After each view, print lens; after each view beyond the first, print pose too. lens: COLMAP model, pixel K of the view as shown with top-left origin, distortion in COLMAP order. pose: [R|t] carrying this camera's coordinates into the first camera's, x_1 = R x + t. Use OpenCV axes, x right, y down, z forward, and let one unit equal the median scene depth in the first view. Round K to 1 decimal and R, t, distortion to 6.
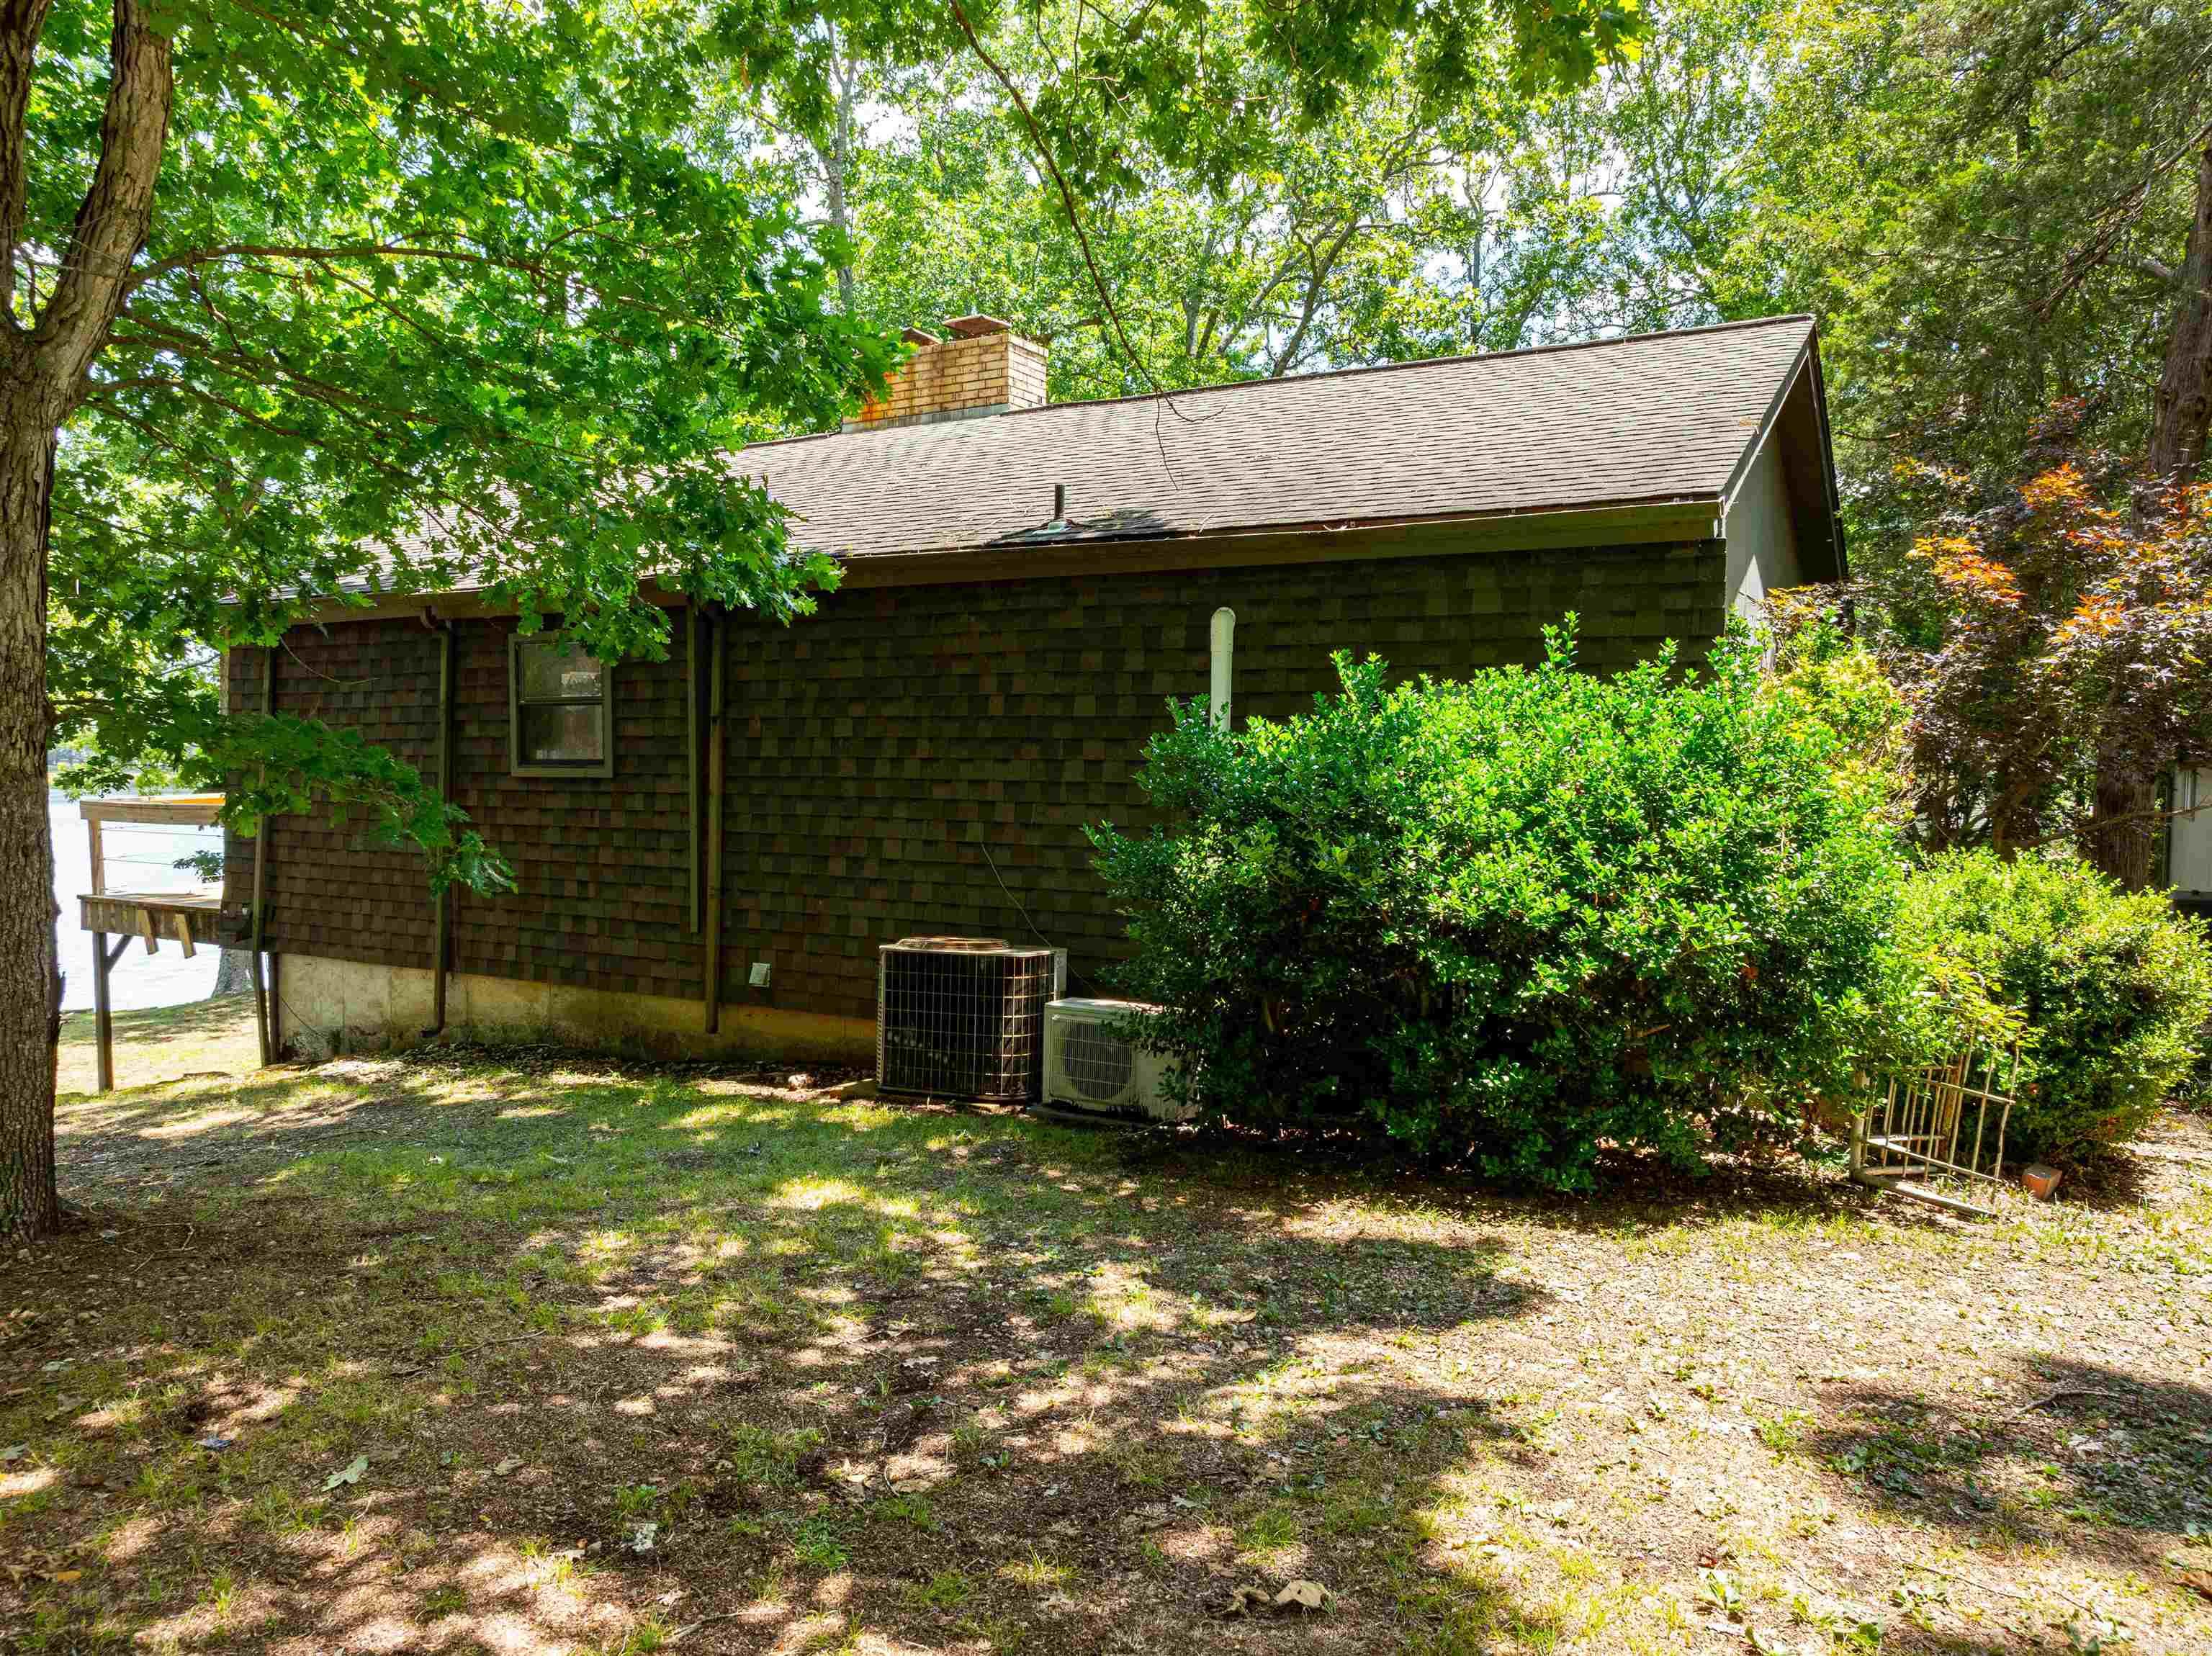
lens RADIAL K [[1548.6, 0, 1093.6], [0, 1548.6, 804.5], [0, 0, 1]] dist [-0.017009, 0.012108]
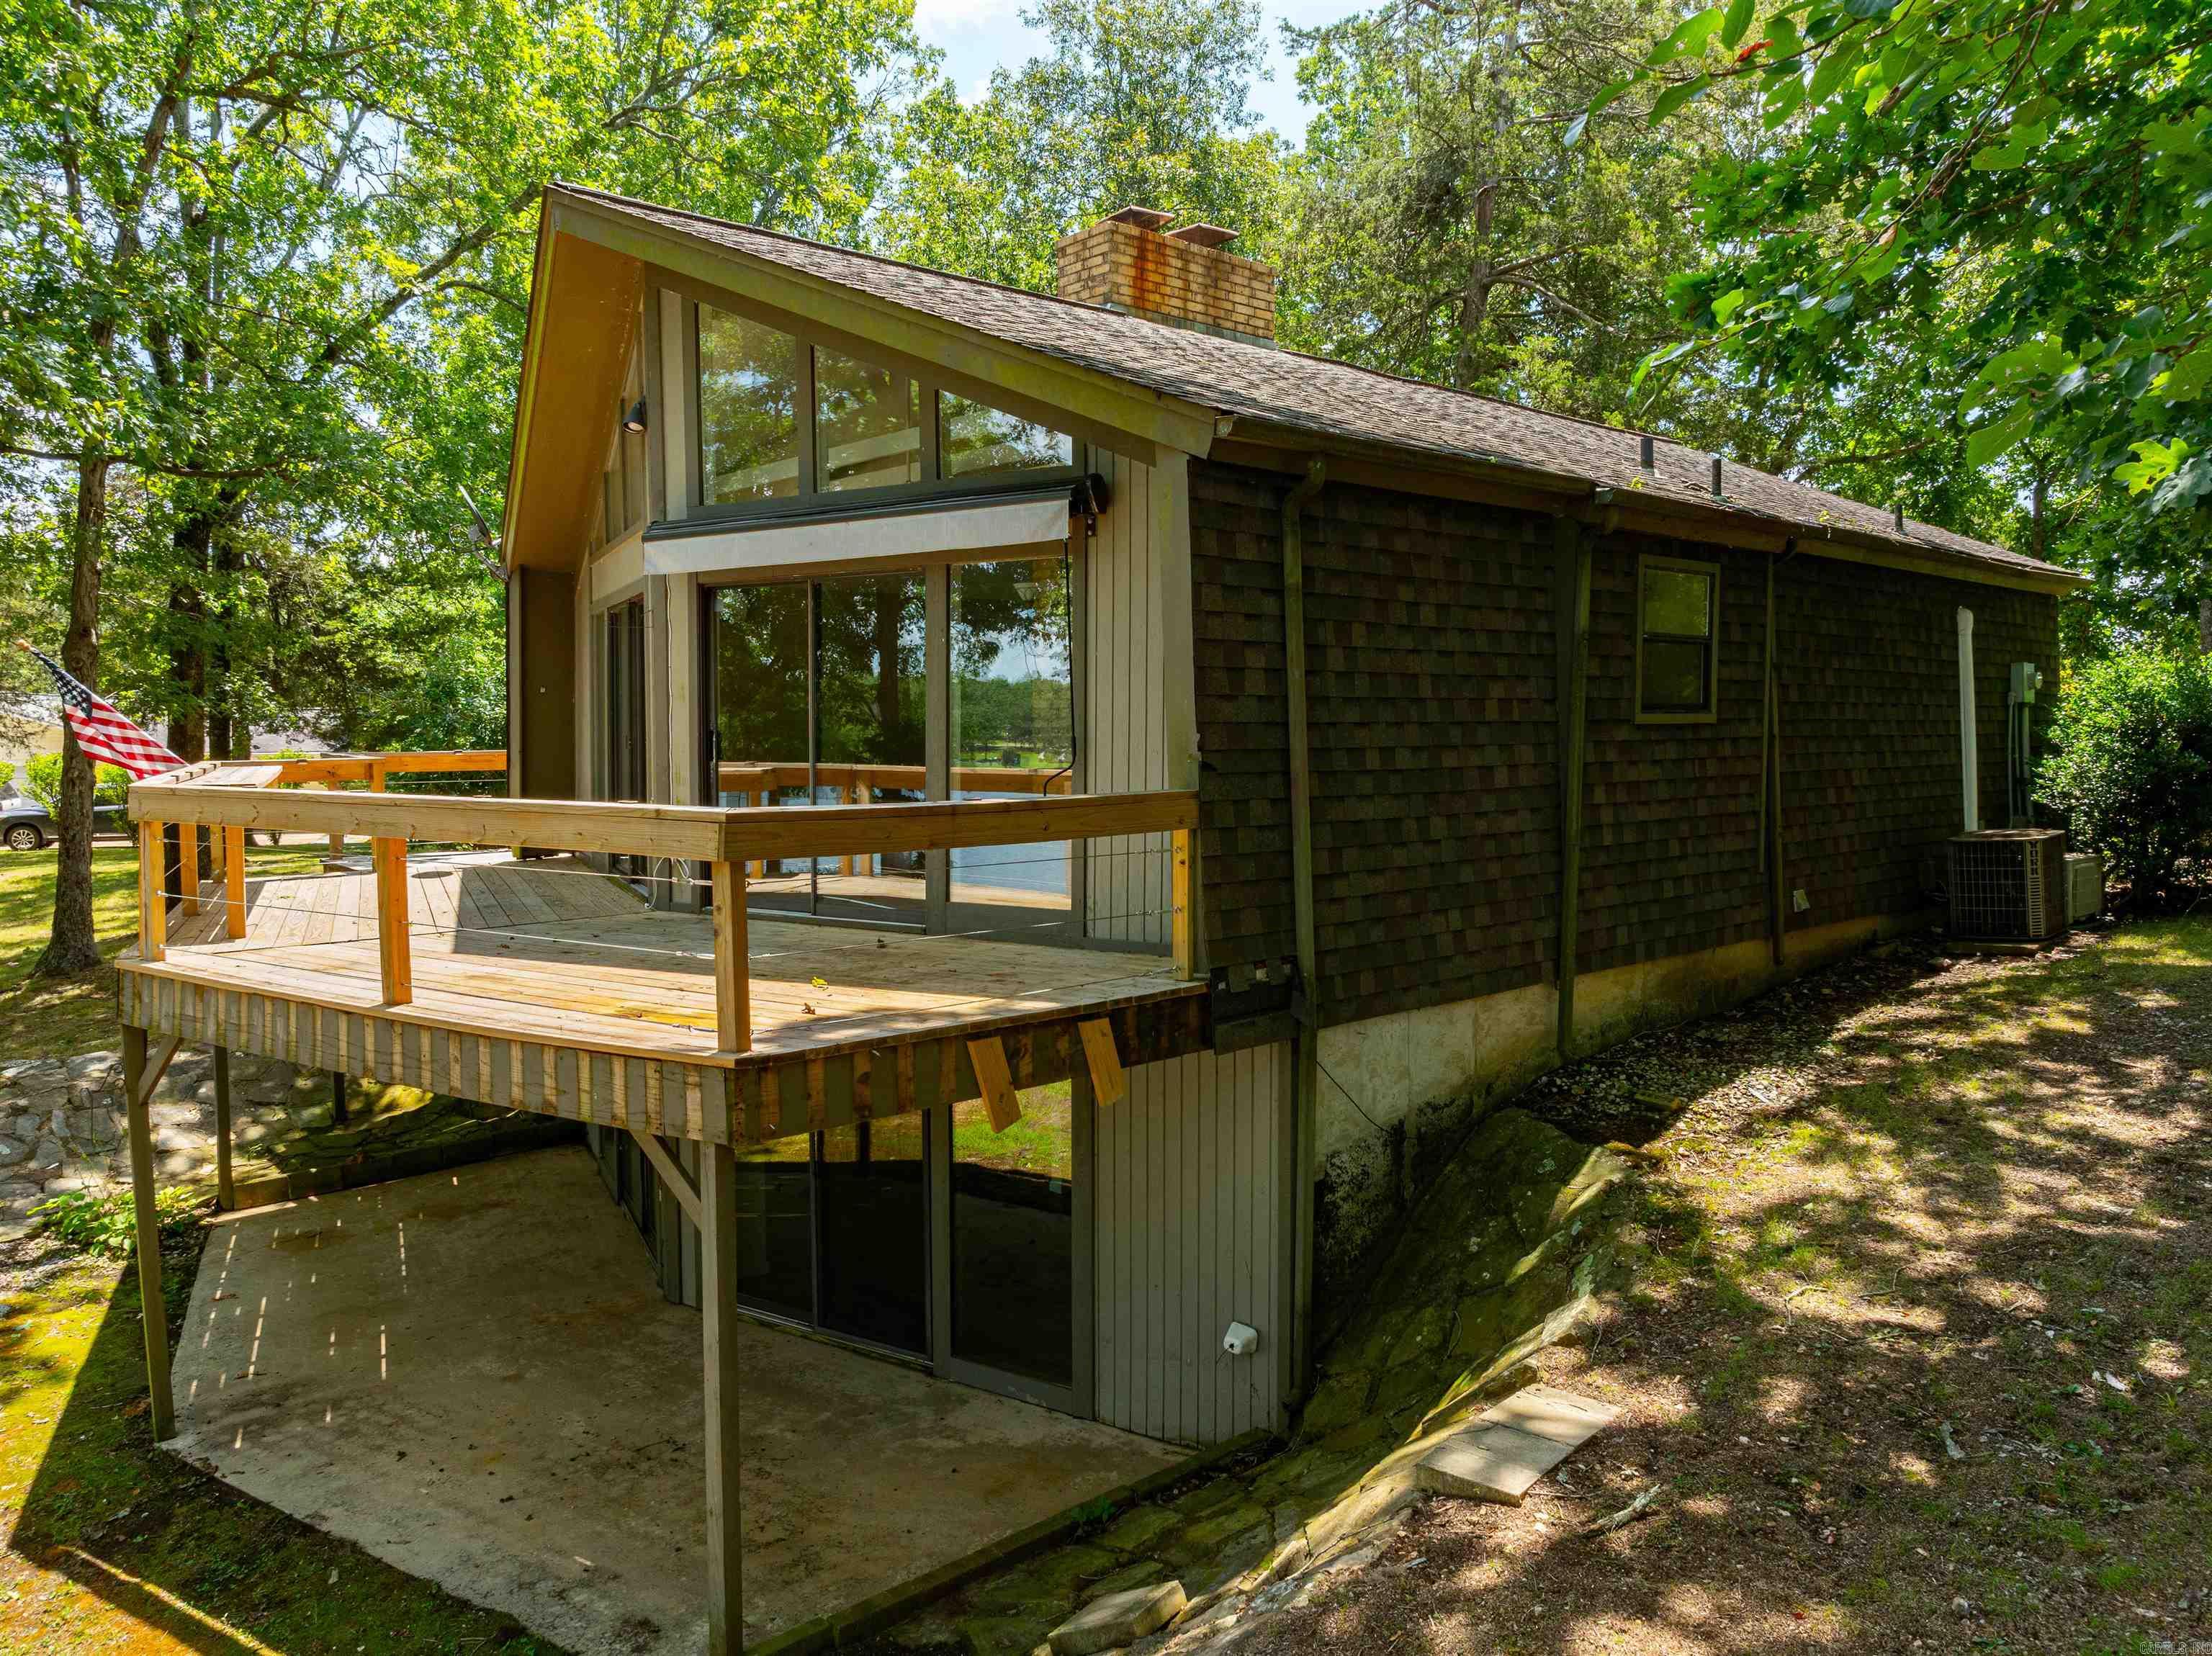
lens RADIAL K [[1471.1, 0, 1142.5], [0, 1471.1, 822.9], [0, 0, 1]] dist [-0.035153, 0.000270]
pose [[0.330714, -0.067057, 0.941346, -1.242765], [0.040743, 0.997557, 0.056748, -0.020983], [-0.942851, 0.019586, 0.332638, 1.012739]]
